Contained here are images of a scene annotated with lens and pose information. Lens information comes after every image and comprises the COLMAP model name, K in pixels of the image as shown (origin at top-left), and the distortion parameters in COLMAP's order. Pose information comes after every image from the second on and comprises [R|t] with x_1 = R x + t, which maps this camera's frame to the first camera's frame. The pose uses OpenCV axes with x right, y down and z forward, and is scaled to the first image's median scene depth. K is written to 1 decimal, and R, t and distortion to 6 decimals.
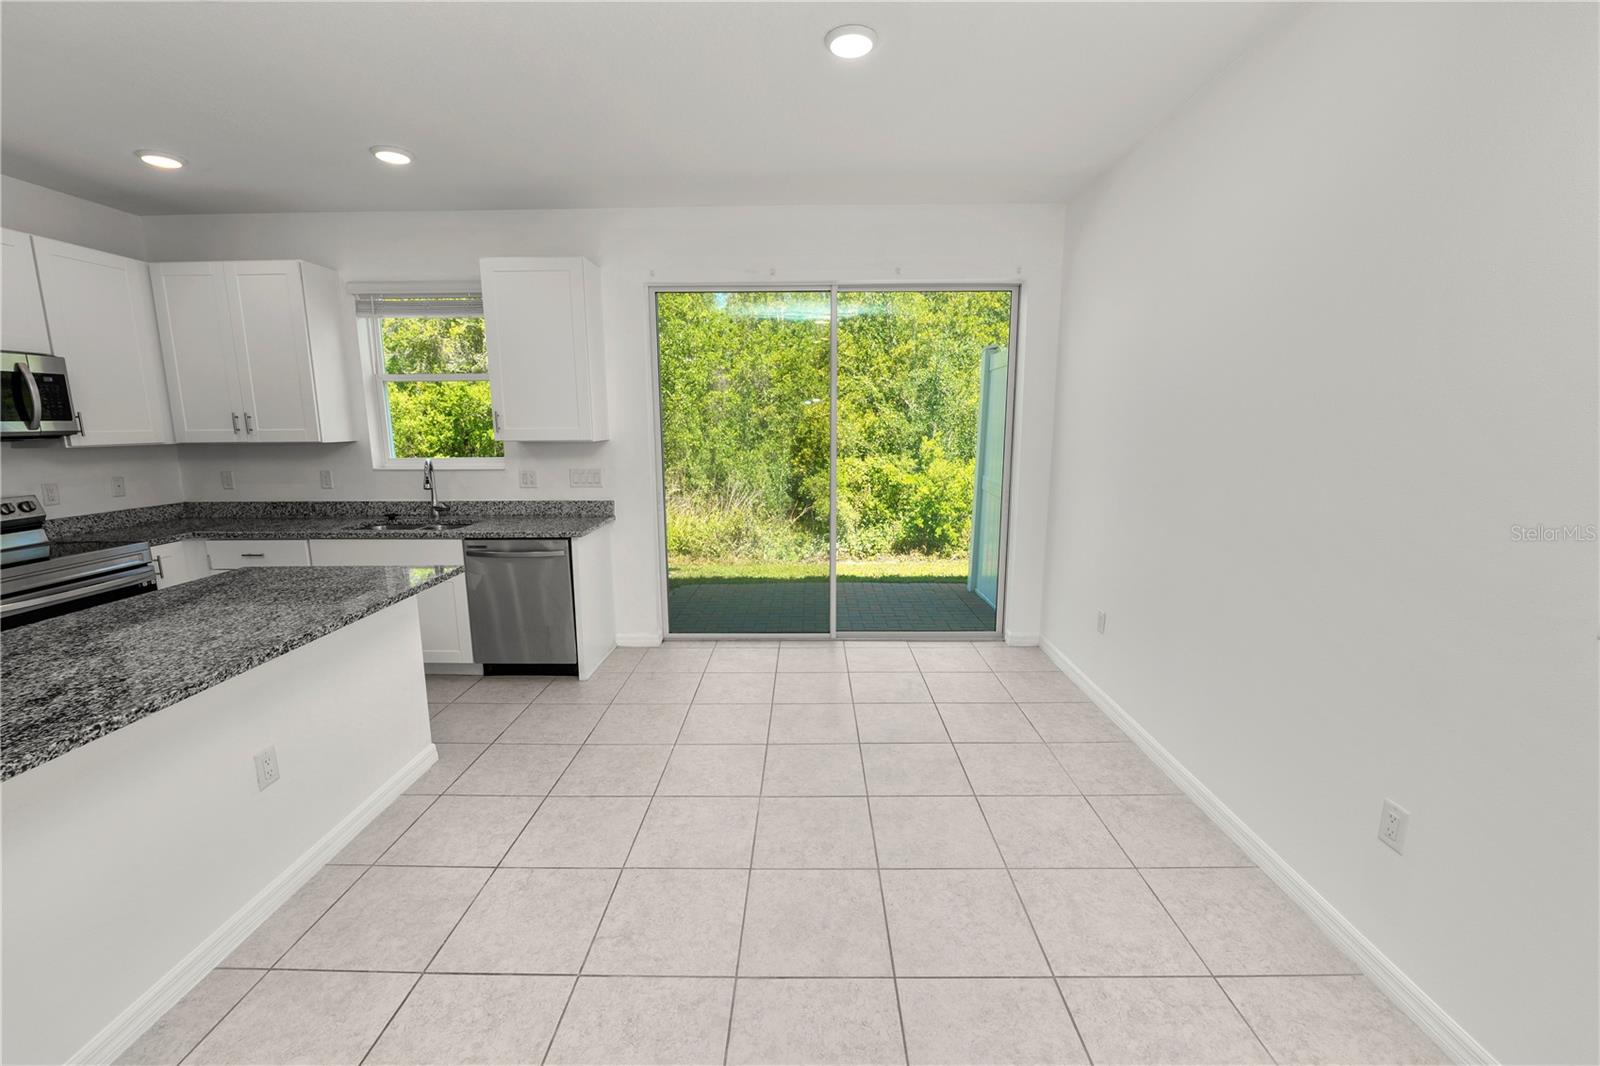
lens RADIAL K [[651.7, 0, 801.9], [0, 651.7, 531.7], [0, 0, 1]] dist [-0.013842, 0.001194]
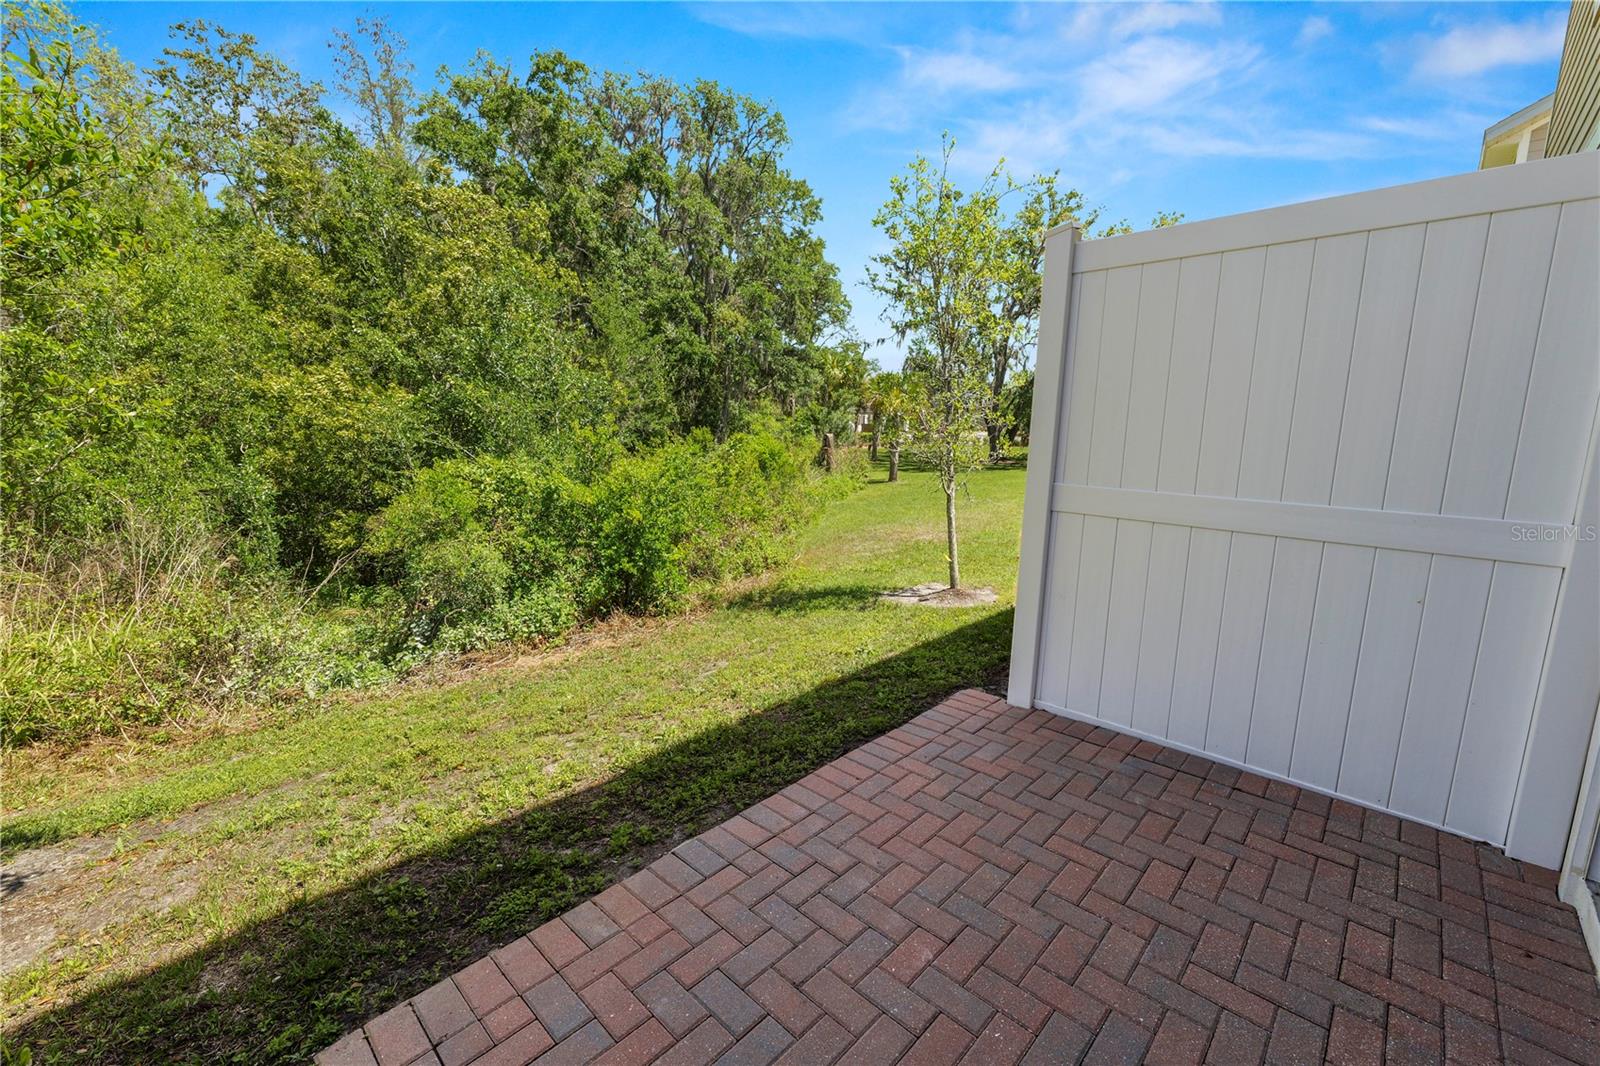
lens RADIAL K [[651.7, 0, 796.7], [0, 651.7, 516.7], [0, 0, 1]] dist [-0.013842, 0.001194]
pose [[0.676009, -0.083821, 0.732111, -0.379082], [0.098622, 0.994863, 0.022840, -0.145287], [-0.730264, 0.056762, 0.680802, 1.216214]]
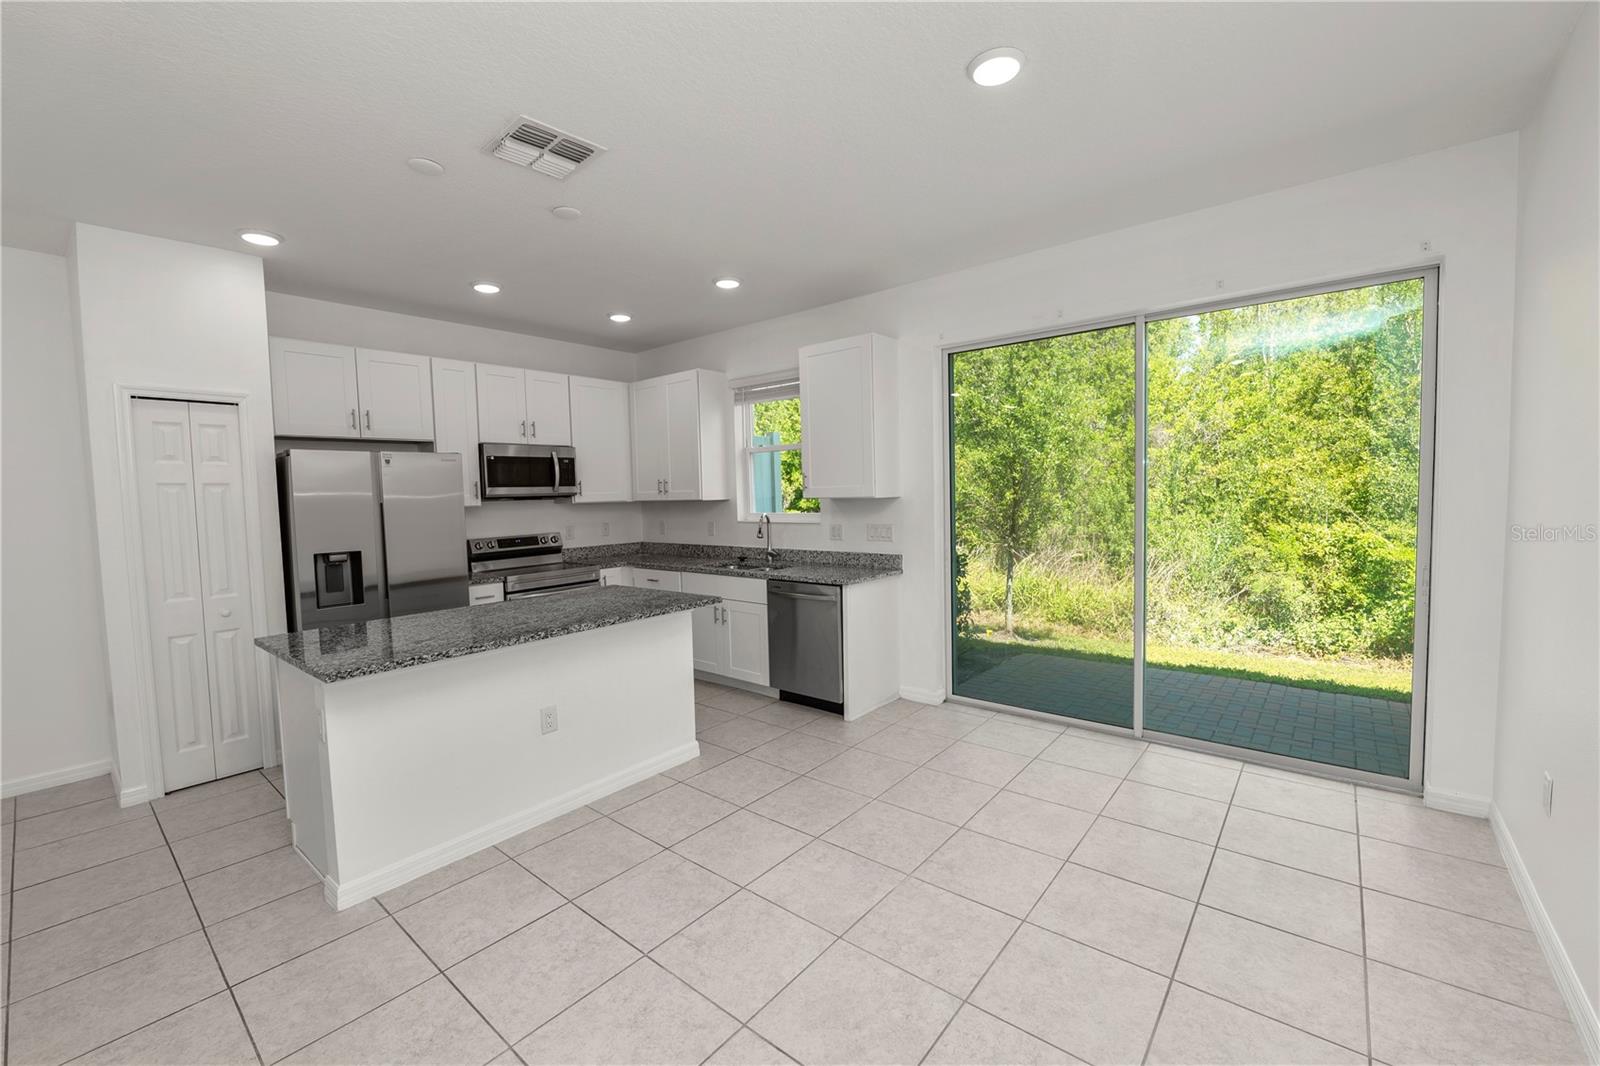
lens RADIAL K [[651.7, 0, 799.9], [0, 651.7, 529.6], [0, 0, 1]] dist [-0.013842, 0.001194]
pose [[0.776392, 0.021854, -0.629872, 0.249782], [-0.085508, 0.993810, -0.070918, -0.000054], [0.624423, 0.108919, 0.773455, 0.091190]]
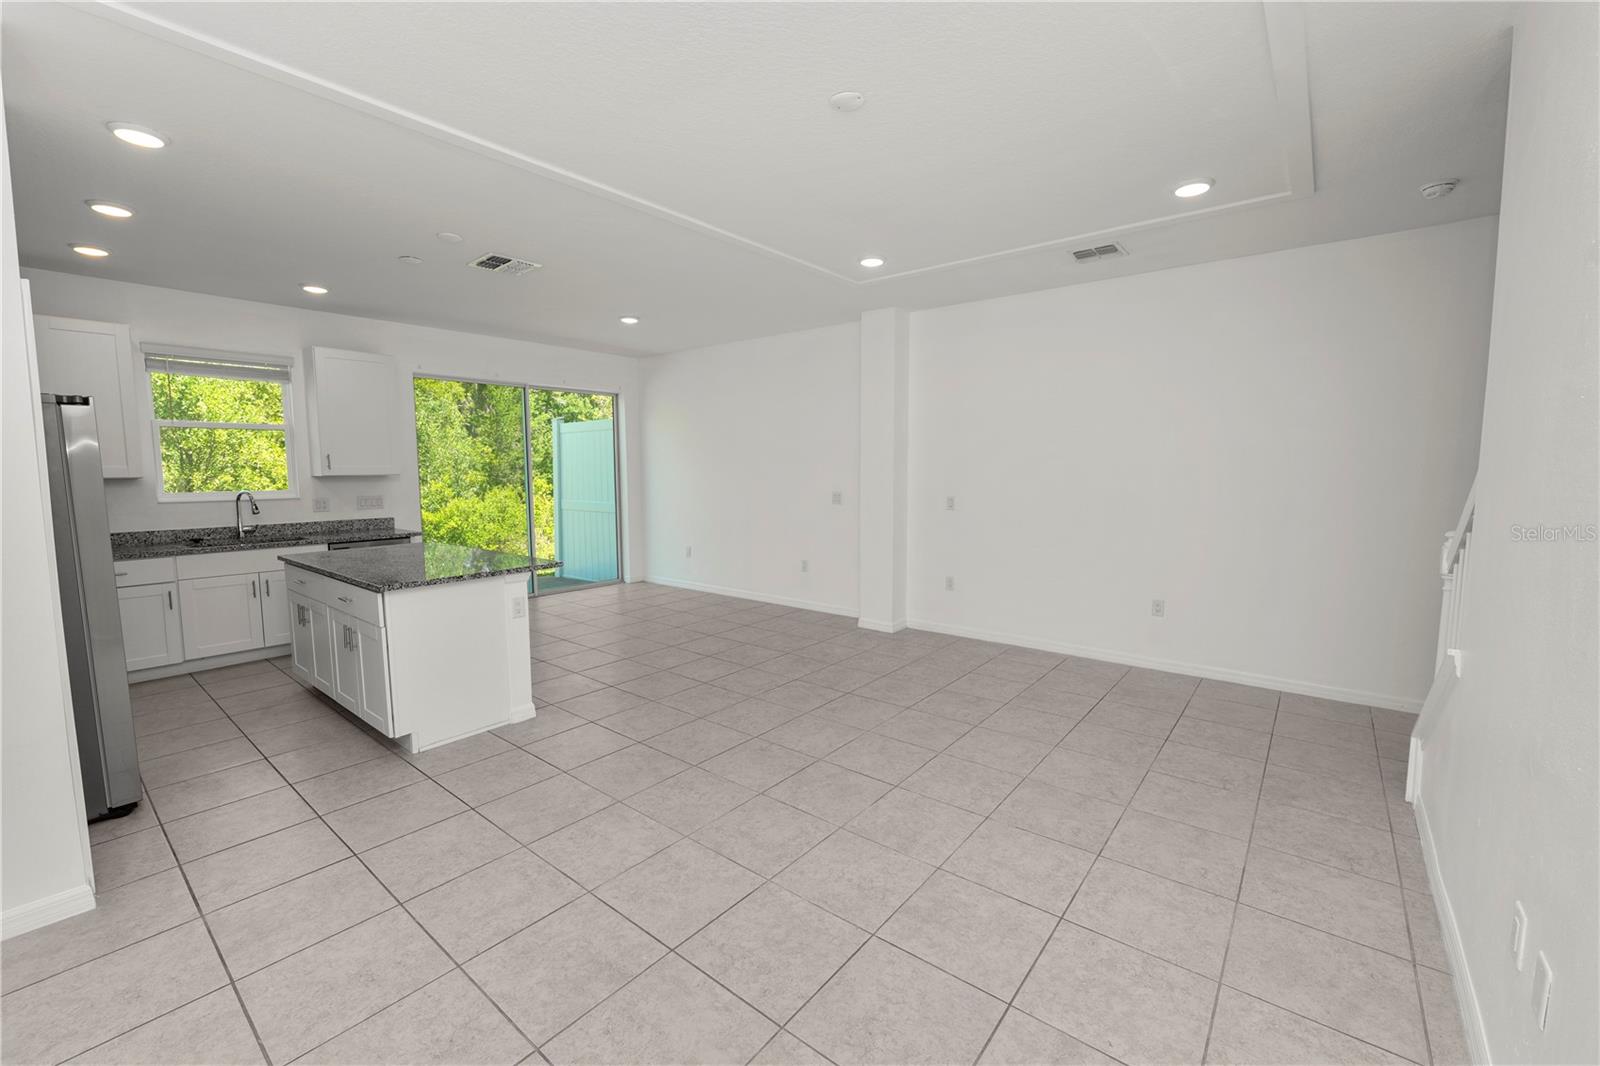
lens RADIAL K [[651.7, 0, 801.9], [0, 651.7, 526.7], [0, 0, 1]] dist [-0.013842, 0.001194]
pose [[0.619065, -0.070647, 0.782156, -0.883227], [0.134735, 0.990733, -0.017155, 0.122658], [-0.773696, 0.116003, 0.622847, -0.599572]]
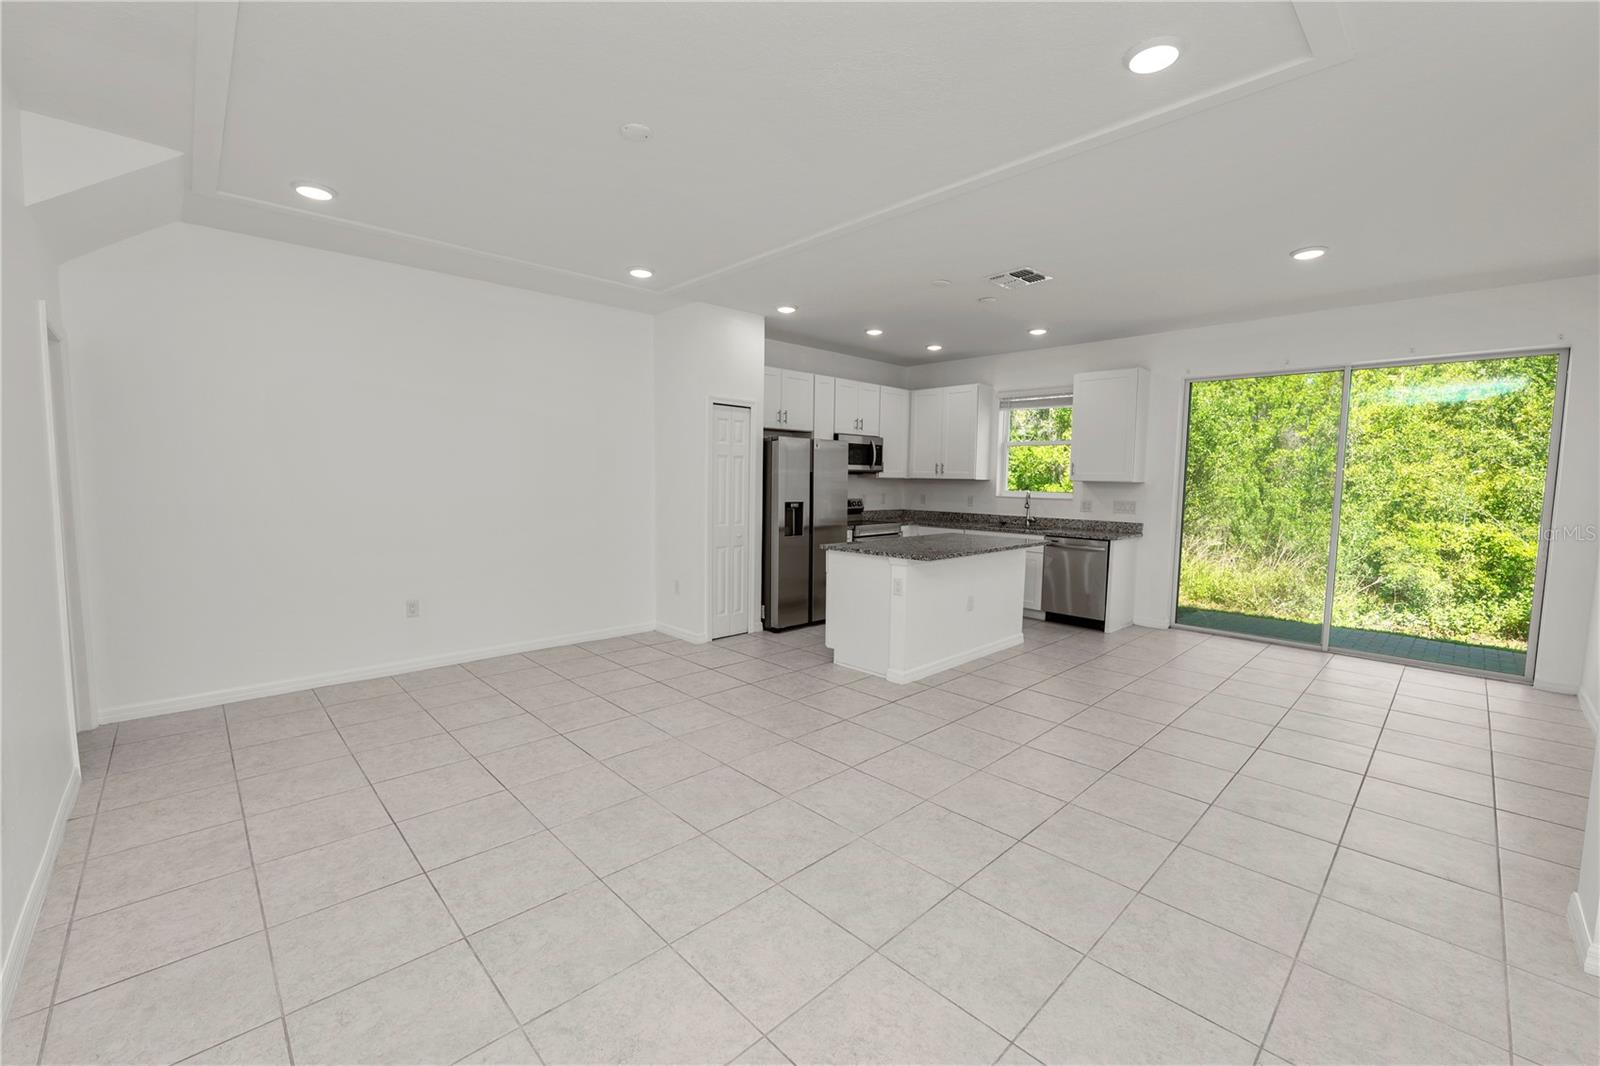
lens RADIAL K [[651.7, 0, 799.8], [0, 651.7, 531.3], [0, 0, 1]] dist [-0.013842, 0.001194]
pose [[0.700763, 0.073884, -0.709558, 0.220555], [-0.138176, 0.989845, -0.033394, 0.132558], [0.699885, 0.121445, 0.703855, -0.604433]]
